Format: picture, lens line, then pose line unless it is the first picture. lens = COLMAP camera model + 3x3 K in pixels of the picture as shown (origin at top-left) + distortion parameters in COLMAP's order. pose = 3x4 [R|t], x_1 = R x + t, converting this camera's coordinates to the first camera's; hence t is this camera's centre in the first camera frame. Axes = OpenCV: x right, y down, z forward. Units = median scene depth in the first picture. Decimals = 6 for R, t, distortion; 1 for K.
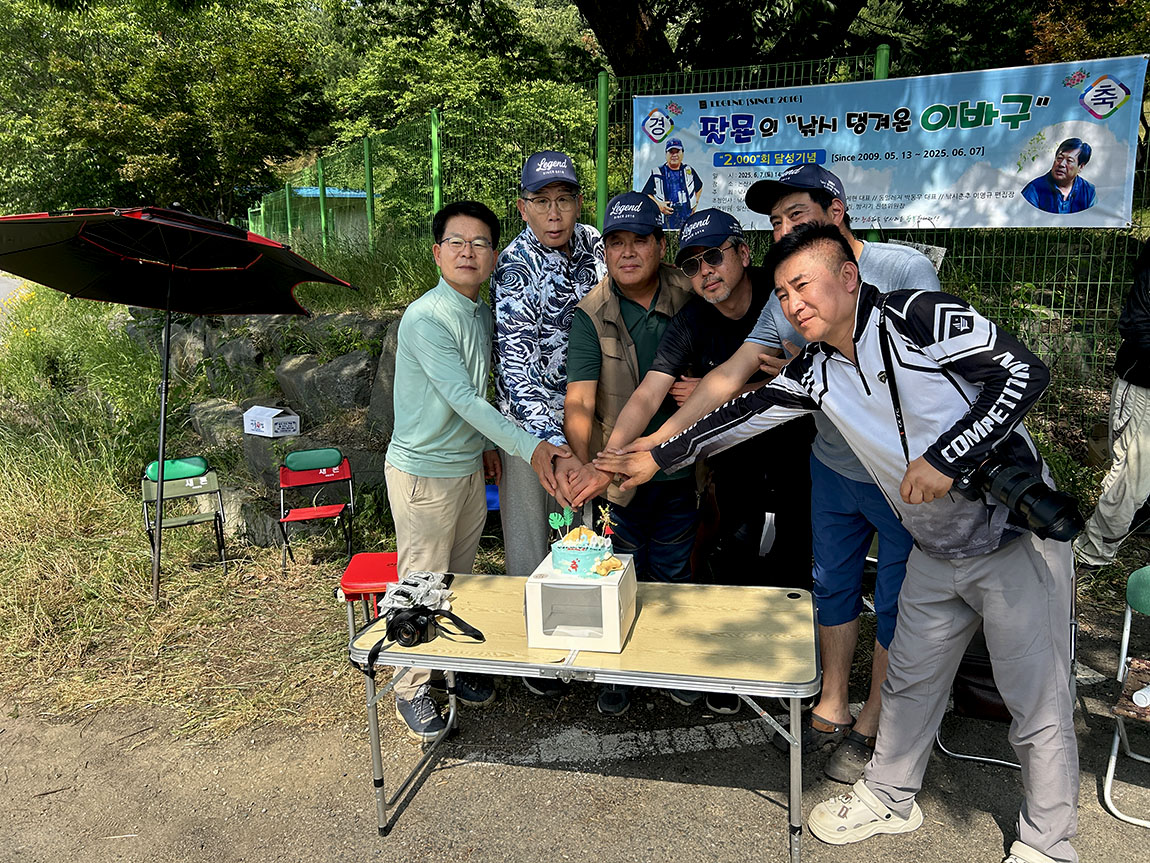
lens RADIAL K [[871.5, 0, 572.4], [0, 871.5, 422.6], [0, 0, 1]] dist [0.058088, -0.066621]
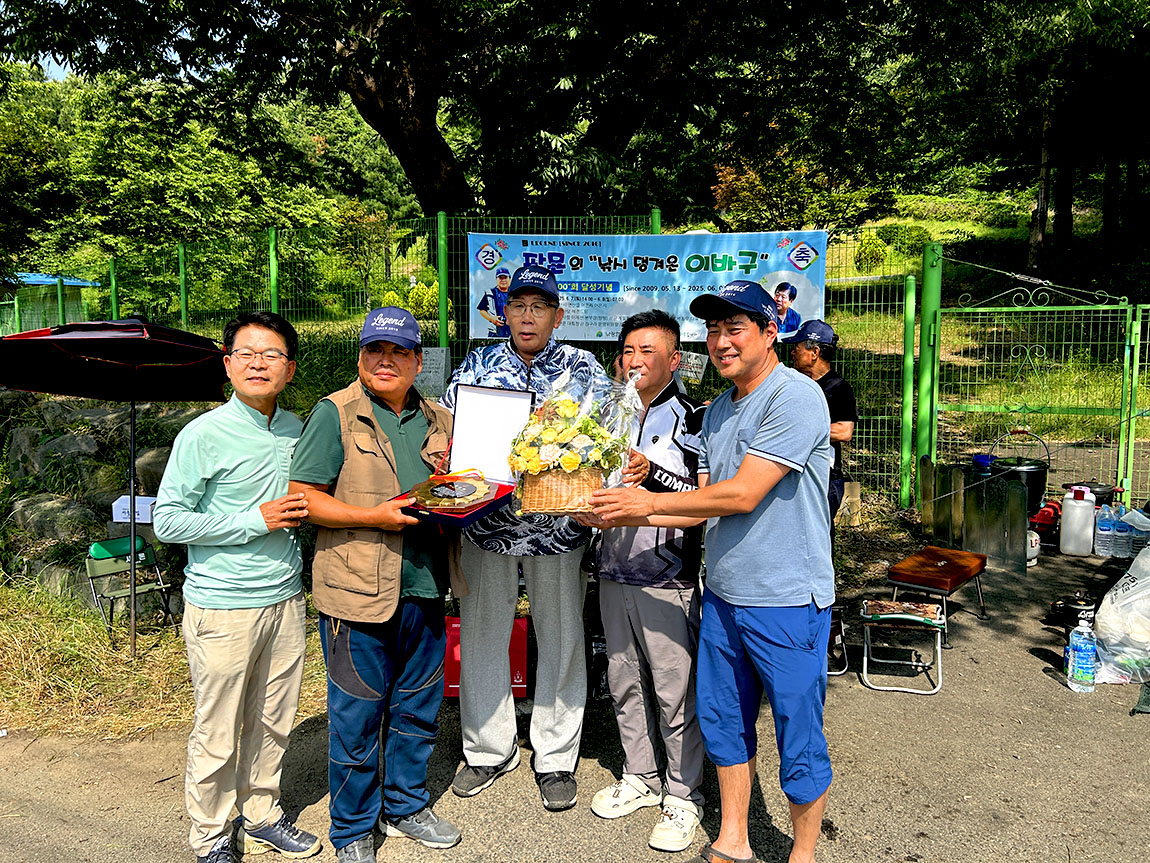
lens RADIAL K [[871.5, 0, 569.9], [0, 871.5, 436.0], [0, 0, 1]] dist [0.058088, -0.066621]
pose [[0.951772, -0.027651, 0.305557, -0.183293], [0.053693, 0.995572, -0.077153, 0.019979], [-0.302071, 0.089838, 0.949043, -0.203312]]
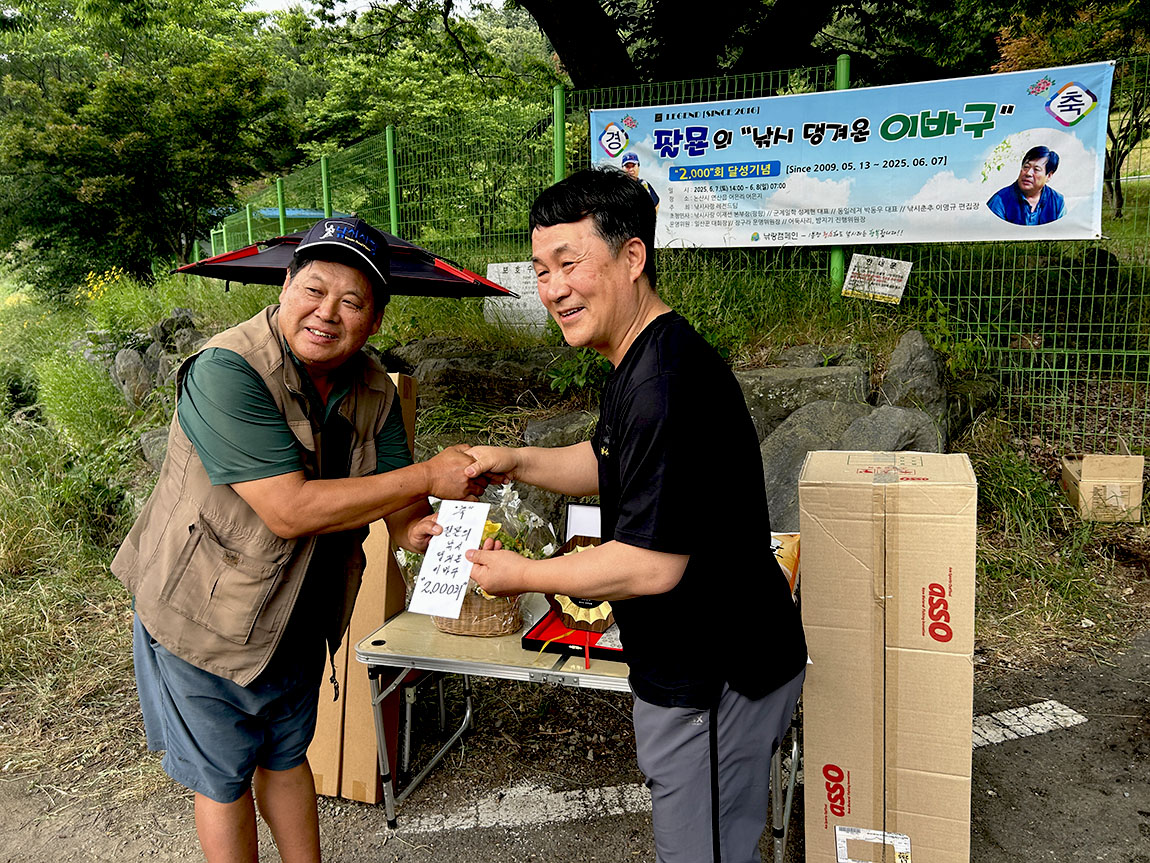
lens RADIAL K [[871.5, 0, 558.6], [0, 871.5, 425.5], [0, 0, 1]] dist [0.058088, -0.066621]
pose [[0.999843, -0.014552, 0.010132, 0.028037], [0.014714, 0.999761, -0.016157, -0.010471], [-0.009895, 0.016303, 0.999818, 0.046327]]
